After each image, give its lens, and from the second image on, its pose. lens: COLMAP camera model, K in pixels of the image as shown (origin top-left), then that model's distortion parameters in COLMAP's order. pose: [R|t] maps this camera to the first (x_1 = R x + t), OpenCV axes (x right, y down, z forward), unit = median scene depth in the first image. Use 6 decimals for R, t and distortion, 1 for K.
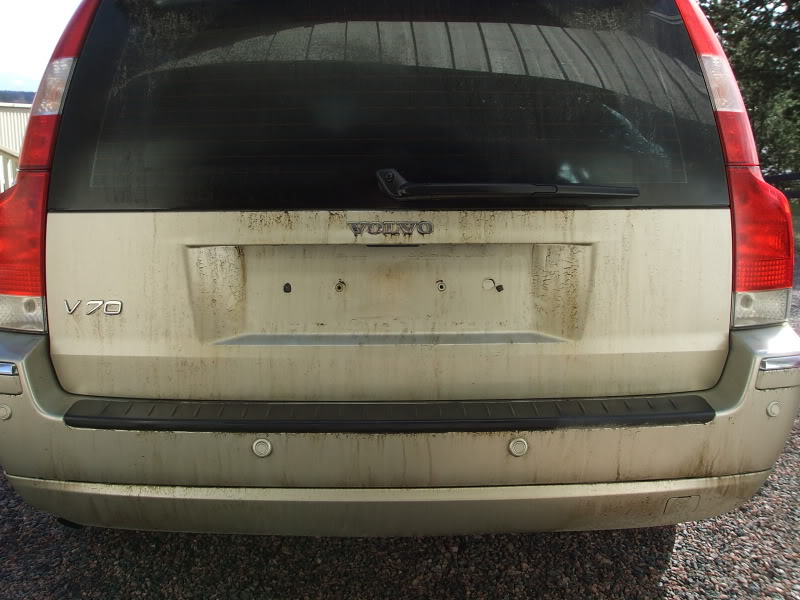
lens RADIAL K [[868.2, 0, 400.0], [0, 868.2, 300.0], [0, 0, 1]] dist [-0.059814, 0.018805]
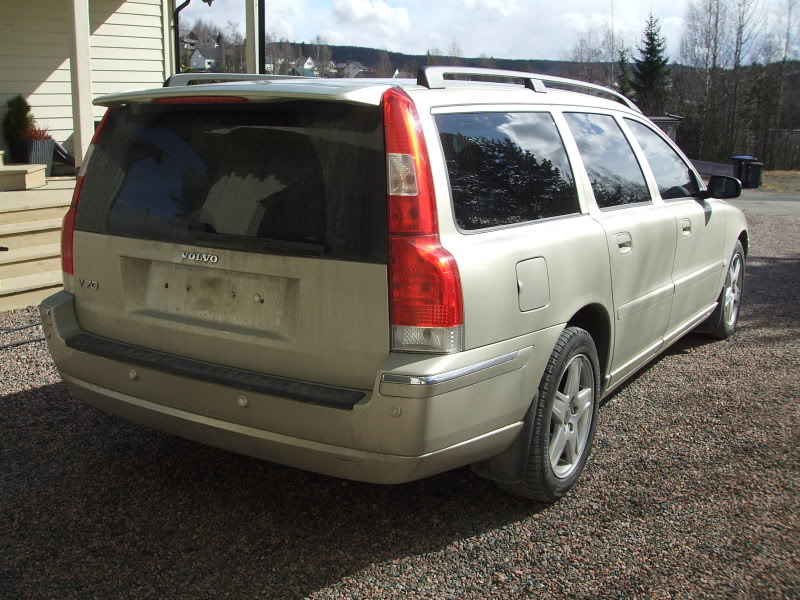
lens RADIAL K [[868.2, 0, 400.0], [0, 868.2, 300.0], [0, 0, 1]] dist [-0.059814, 0.018805]
pose [[0.843245, 0.124360, -0.522946, 1.150436], [-0.121473, 0.991789, 0.039979, -0.109627], [0.523624, 0.029812, 0.851428, -0.200405]]
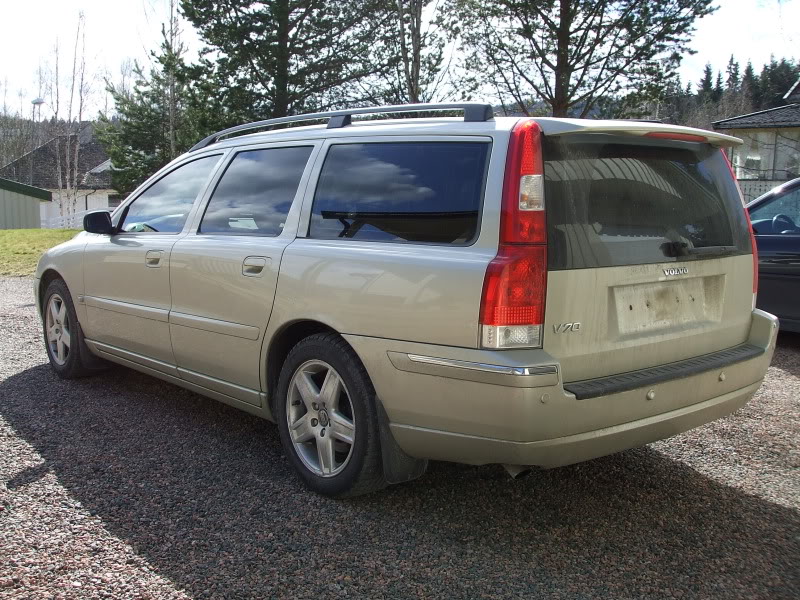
lens RADIAL K [[868.2, 0, 400.0], [0, 868.2, 300.0], [0, 0, 1]] dist [-0.059814, 0.018805]
pose [[0.761867, -0.066752, 0.644285, -1.648467], [0.114241, 0.992931, -0.032215, -0.025986], [-0.637580, 0.098147, 0.764107, -0.058853]]
